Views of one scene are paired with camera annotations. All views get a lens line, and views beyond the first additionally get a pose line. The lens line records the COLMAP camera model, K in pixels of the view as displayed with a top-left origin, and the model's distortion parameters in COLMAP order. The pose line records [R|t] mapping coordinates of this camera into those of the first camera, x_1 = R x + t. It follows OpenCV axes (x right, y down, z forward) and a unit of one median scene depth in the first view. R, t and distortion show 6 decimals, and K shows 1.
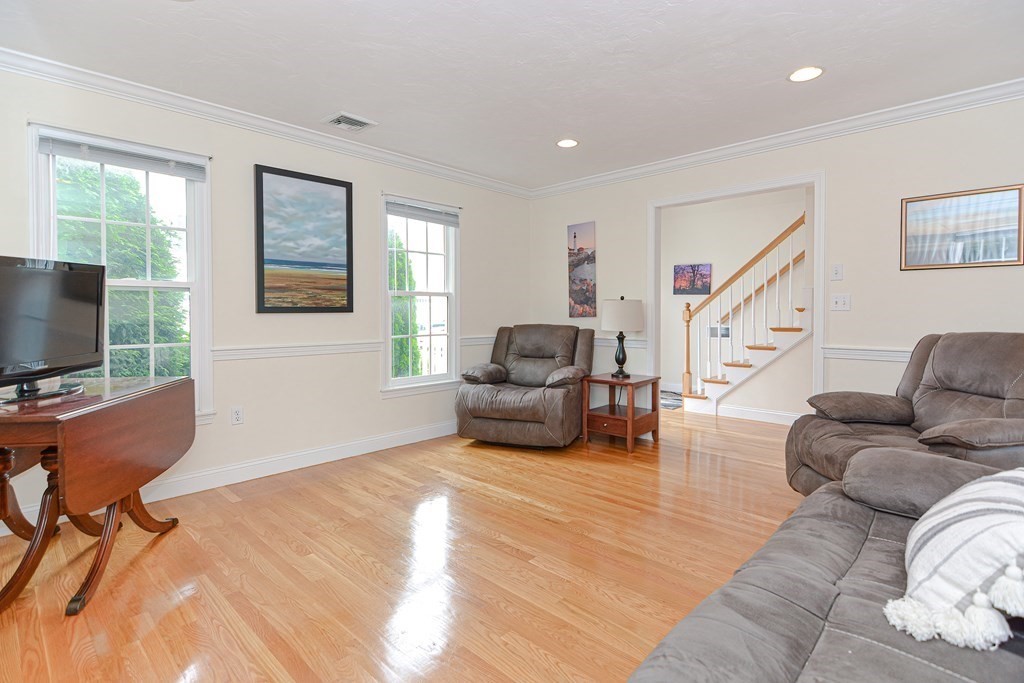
lens RADIAL K [[510.3, 0, 513.8], [0, 510.3, 329.3], [0, 0, 1]] dist [-0.022976, 0.000104]
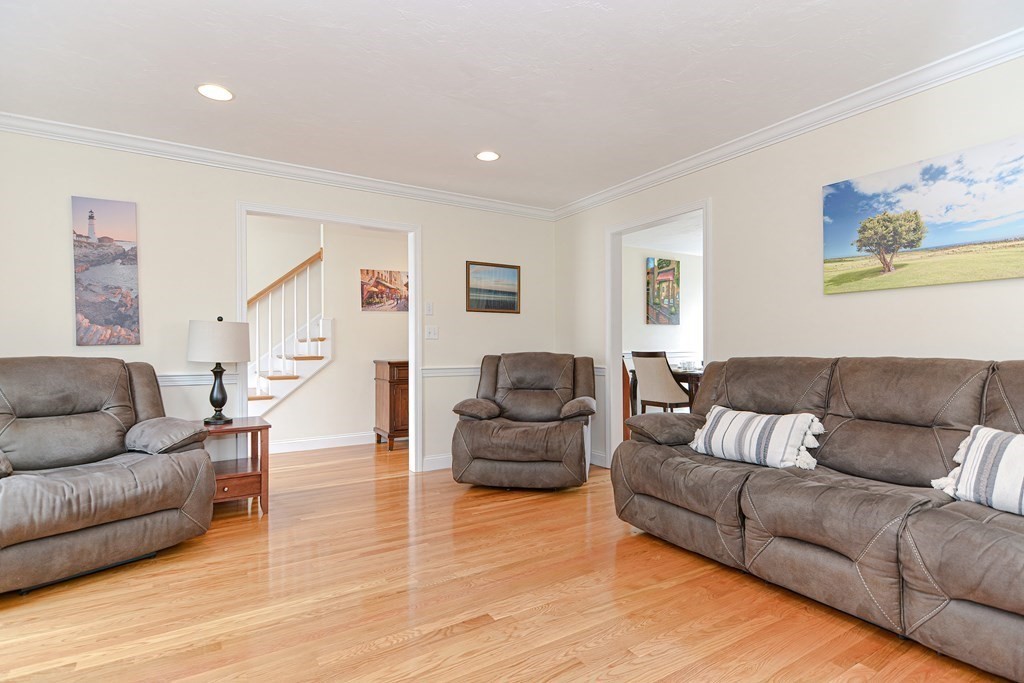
lens RADIAL K [[487.8, 0, 537.8], [0, 487.8, 353.9], [0, 0, 1]] dist [-0.020070, -0.000120]
pose [[0.202139, -0.011366, 0.979291, -0.464896], [0.033892, 0.999415, 0.004604, 0.003942], [-0.978770, 0.032259, 0.202406, 0.459265]]
